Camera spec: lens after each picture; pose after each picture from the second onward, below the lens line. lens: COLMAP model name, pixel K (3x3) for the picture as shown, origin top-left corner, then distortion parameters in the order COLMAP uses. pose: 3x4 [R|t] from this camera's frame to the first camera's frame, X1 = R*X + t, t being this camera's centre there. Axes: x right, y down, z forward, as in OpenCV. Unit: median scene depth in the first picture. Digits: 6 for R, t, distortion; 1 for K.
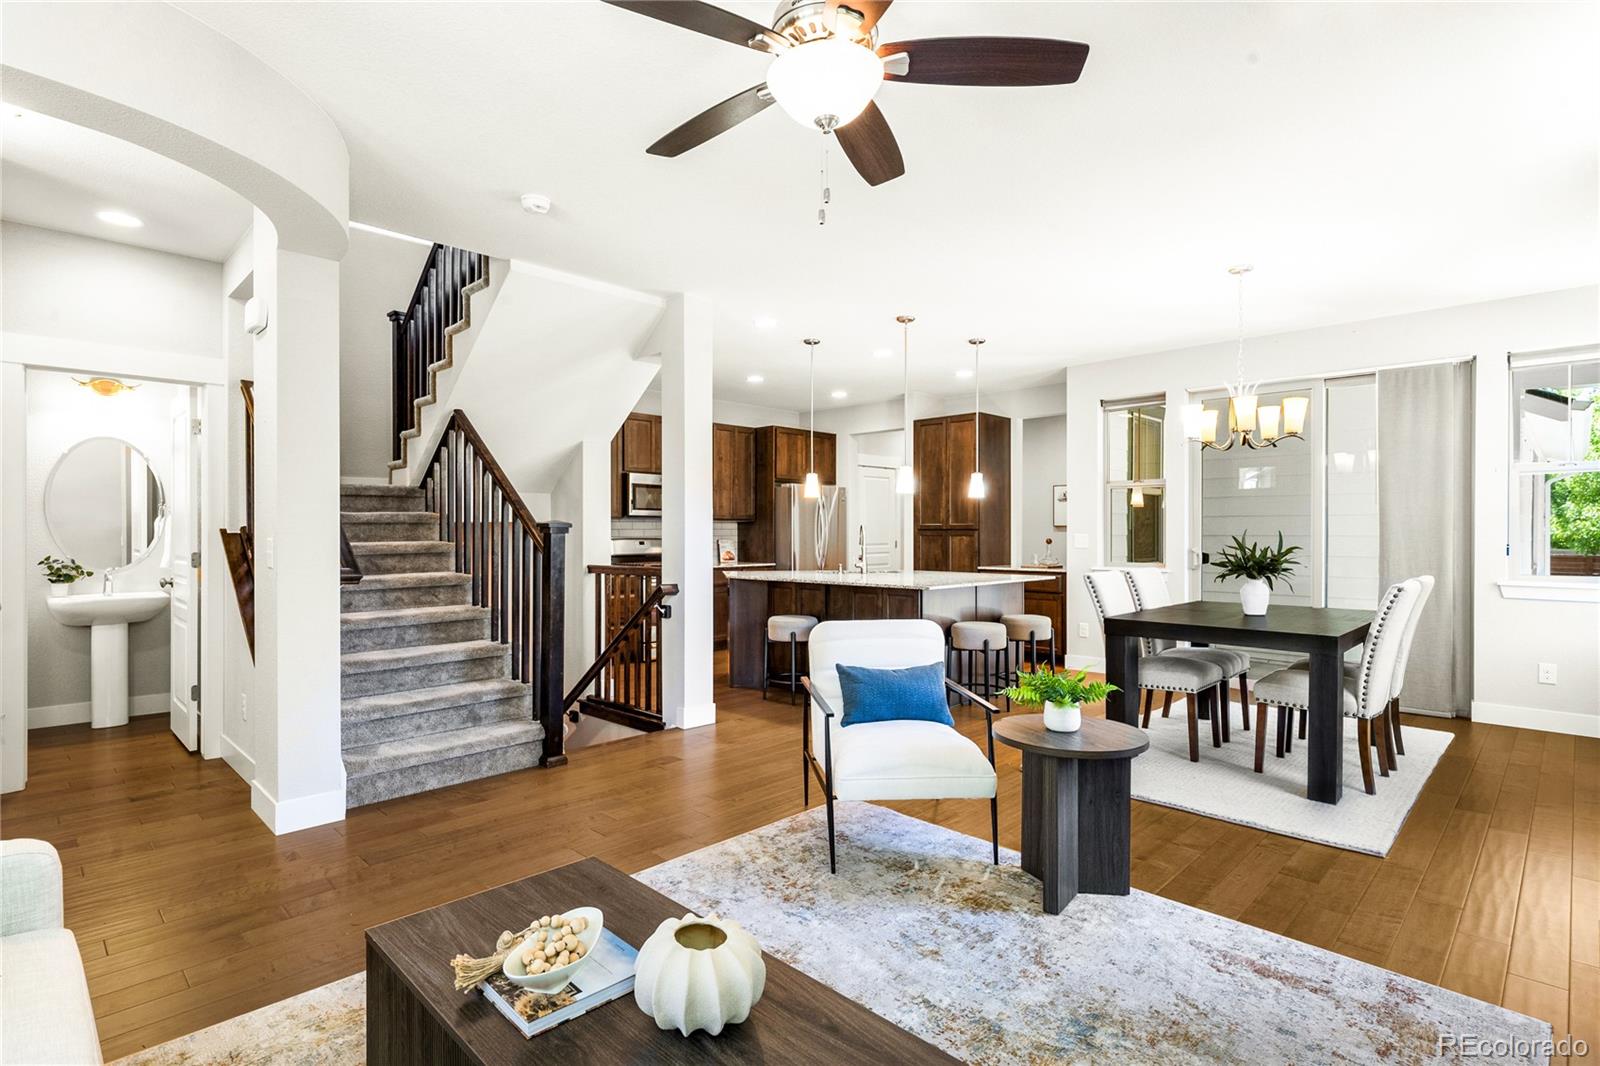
lens RADIAL K [[800.9, 0, 789.2], [0, 800.9, 535.7], [0, 0, 1]] dist [0.006308, 0.000621]
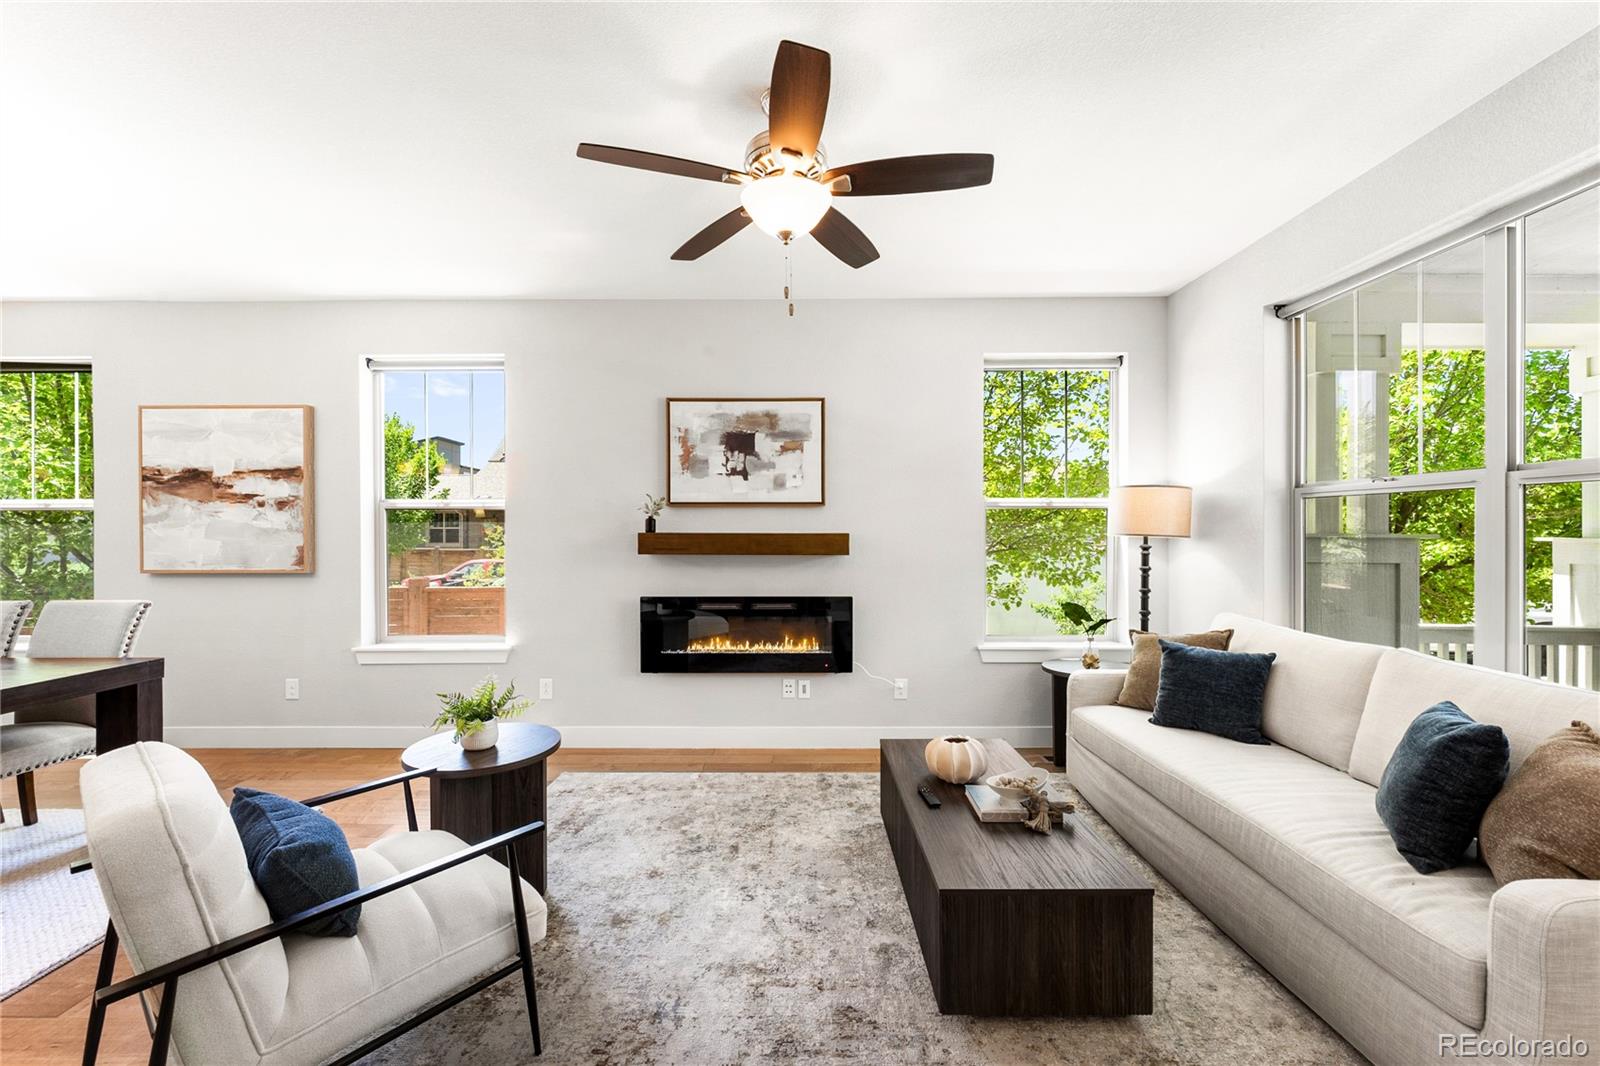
lens RADIAL K [[631.2, 0, 798.7], [0, 631.2, 532.4], [0, 0, 1]] dist [0.000808, 0.000304]
pose [[-0.699851, 0.000142, 0.714289, -0.231403], [0.006131, 0.999964, 0.005808, -0.014939], [-0.714263, 0.008444, -0.699827, 0.562068]]
